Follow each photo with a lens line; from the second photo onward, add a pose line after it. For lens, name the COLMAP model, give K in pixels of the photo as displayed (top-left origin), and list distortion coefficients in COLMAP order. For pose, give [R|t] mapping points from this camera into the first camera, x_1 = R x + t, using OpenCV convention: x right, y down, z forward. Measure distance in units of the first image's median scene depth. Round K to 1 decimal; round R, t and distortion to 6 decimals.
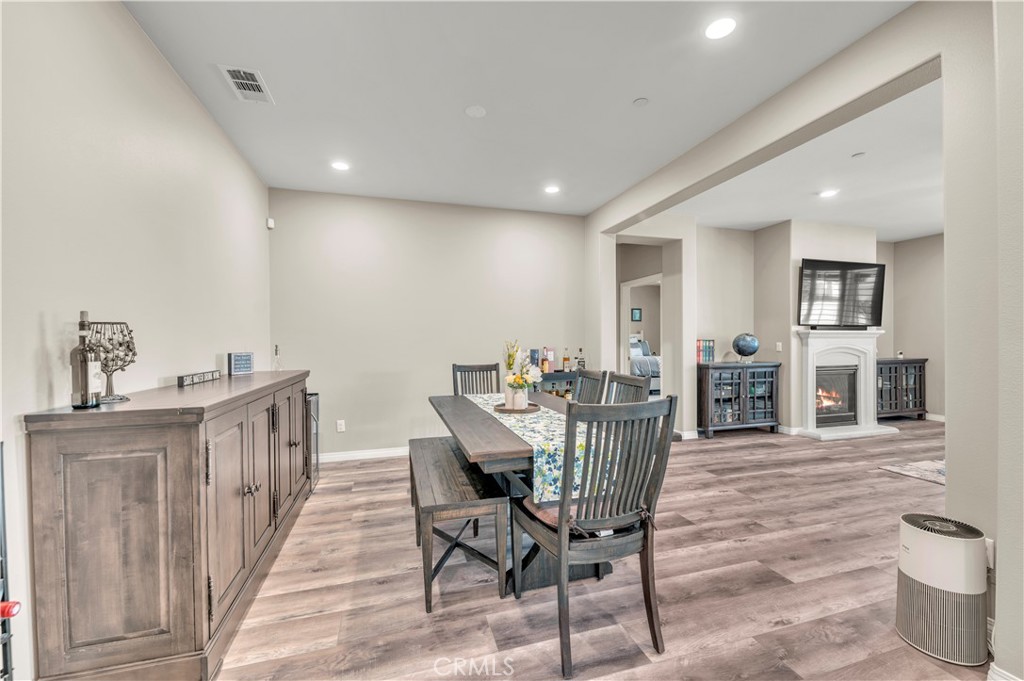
lens RADIAL K [[414.5, 0, 510.8], [0, 414.5, 342.6], [0, 0, 1]] dist [0.002006, -0.001410]
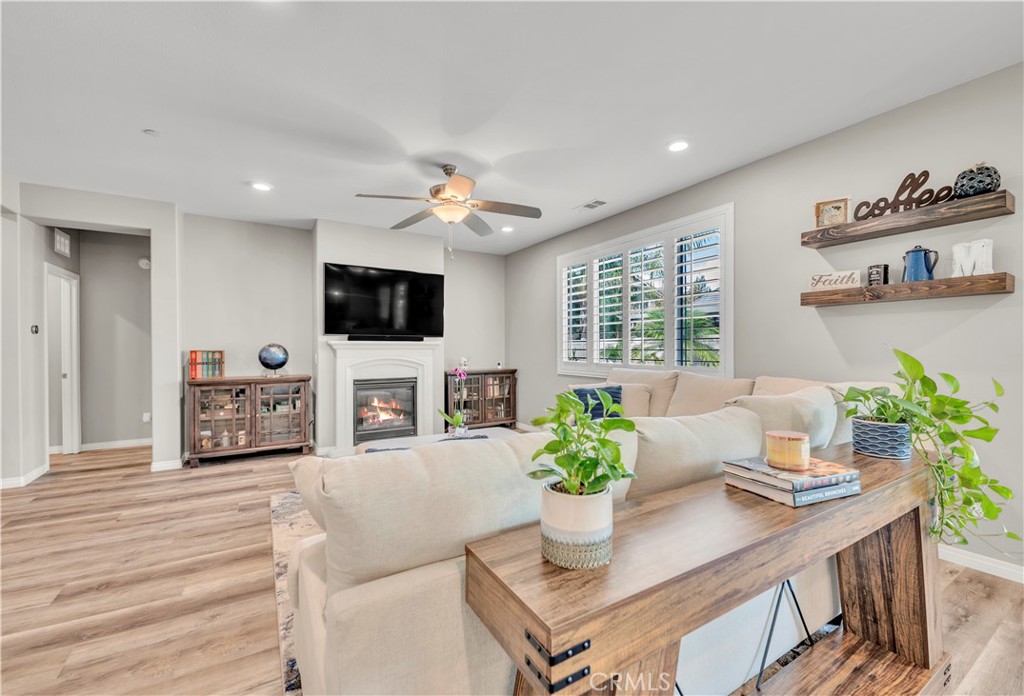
lens RADIAL K [[426.1, 0, 516.4], [0, 426.1, 347.1], [0, 0, 1]] dist [-0.003076, -0.000629]
pose [[0.961242, 0.002708, 0.275691, 0.860493], [-0.000699, 0.999972, -0.007385, -0.009206], [-0.275704, 0.006907, 0.961218, -0.019060]]
